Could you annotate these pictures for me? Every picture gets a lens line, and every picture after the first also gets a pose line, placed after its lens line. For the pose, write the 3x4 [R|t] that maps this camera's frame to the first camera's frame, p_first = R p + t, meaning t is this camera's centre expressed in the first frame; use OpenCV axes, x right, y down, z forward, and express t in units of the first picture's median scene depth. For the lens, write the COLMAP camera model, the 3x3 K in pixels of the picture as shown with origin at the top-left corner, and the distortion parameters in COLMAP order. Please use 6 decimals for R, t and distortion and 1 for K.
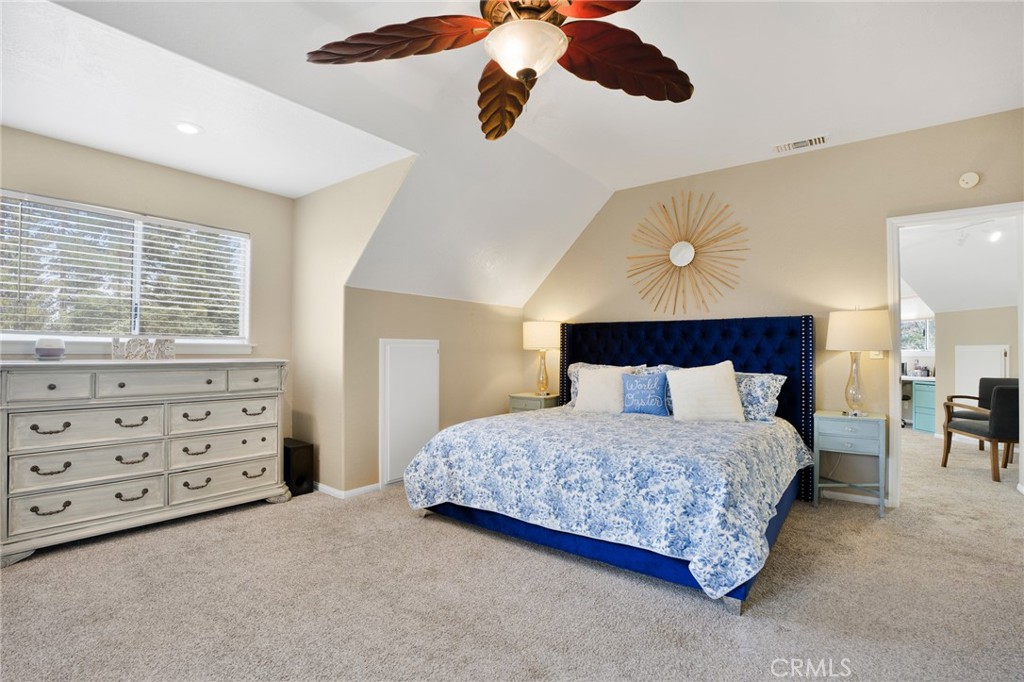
lens RADIAL K [[491.9, 0, 512.0], [0, 491.9, 341.0], [0, 0, 1]] dist [-0.046314, 0.000258]
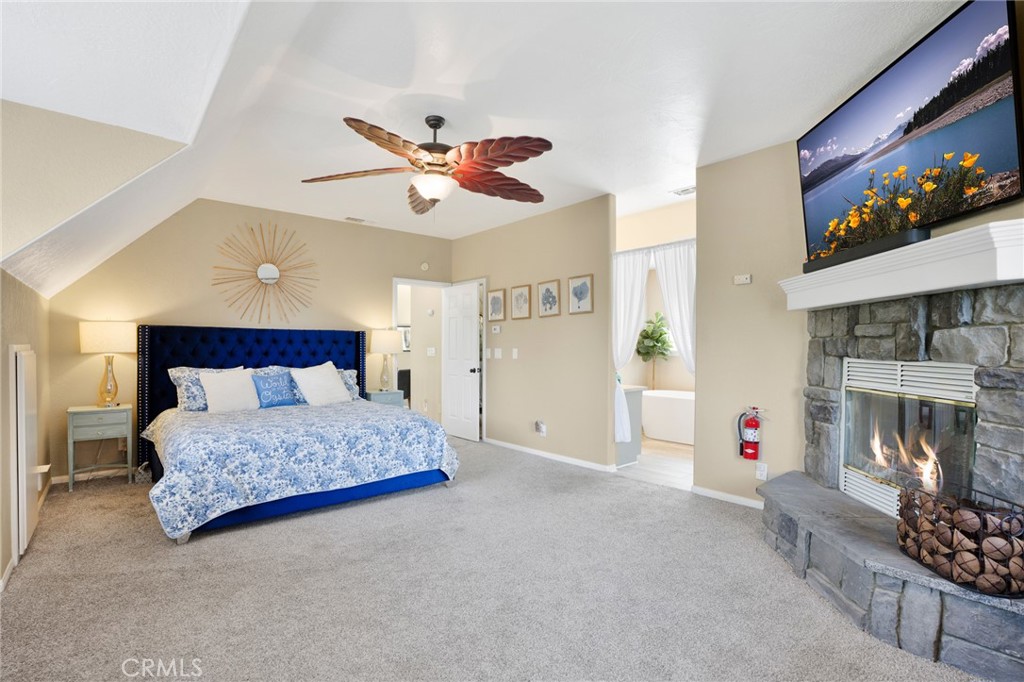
lens RADIAL K [[480.8, 0, 510.3], [0, 480.8, 344.2], [0, 0, 1]] dist [0.001534, 0.000277]
pose [[0.212916, 0.003184, 0.977065, -0.832496], [-0.025356, 0.999676, 0.002268, -0.026624], [-0.976741, -0.025257, 0.212928, 0.193543]]
